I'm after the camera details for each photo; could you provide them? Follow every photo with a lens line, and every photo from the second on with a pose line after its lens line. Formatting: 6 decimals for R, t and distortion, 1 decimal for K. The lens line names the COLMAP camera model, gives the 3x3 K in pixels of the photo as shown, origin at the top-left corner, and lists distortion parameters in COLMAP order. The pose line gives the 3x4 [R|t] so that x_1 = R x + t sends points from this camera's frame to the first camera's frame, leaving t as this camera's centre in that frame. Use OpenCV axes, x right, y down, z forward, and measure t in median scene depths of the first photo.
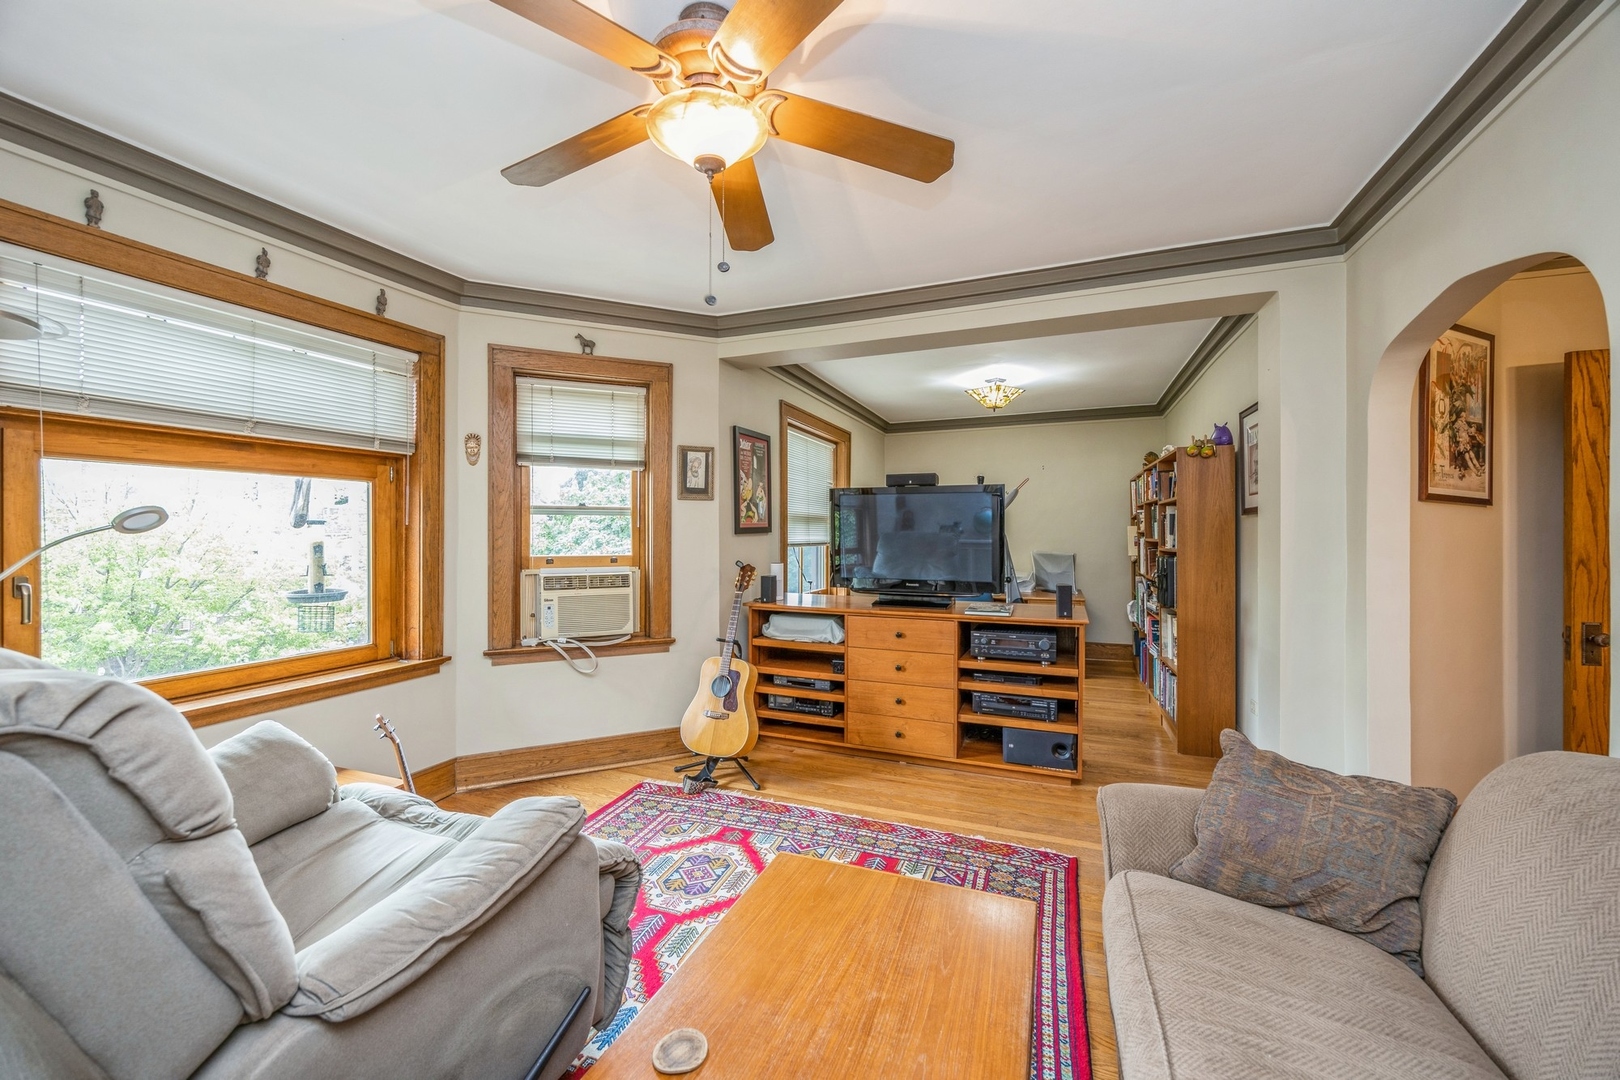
lens RADIAL K [[620.7, 0, 805.3], [0, 620.7, 531.3], [0, 0, 1]] dist [-0.002994, 0.000271]
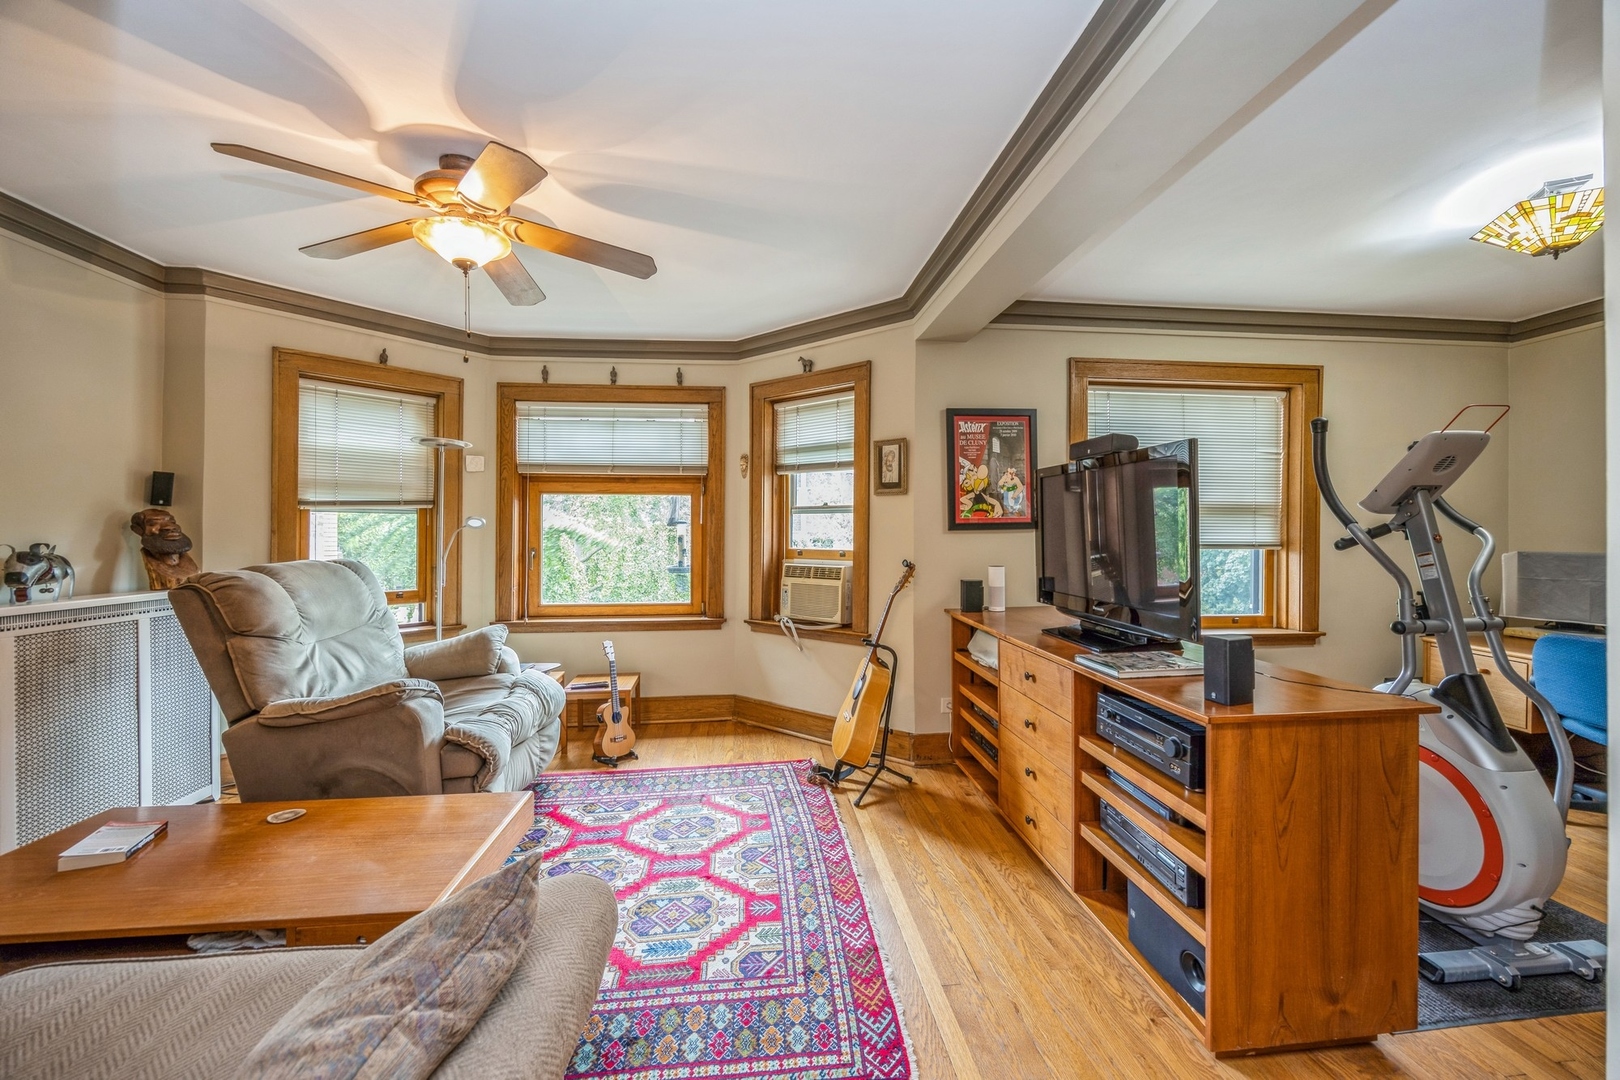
lens RADIAL K [[620.7, 0, 814.4], [0, 620.7, 528.9], [0, 0, 1]] dist [-0.002994, 0.000271]
pose [[0.471429, -0.001329, -0.881903, 0.663239], [0.000049, 0.999999, -0.001480, 0.003888], [0.881904, 0.000655, 0.471429, 0.473925]]
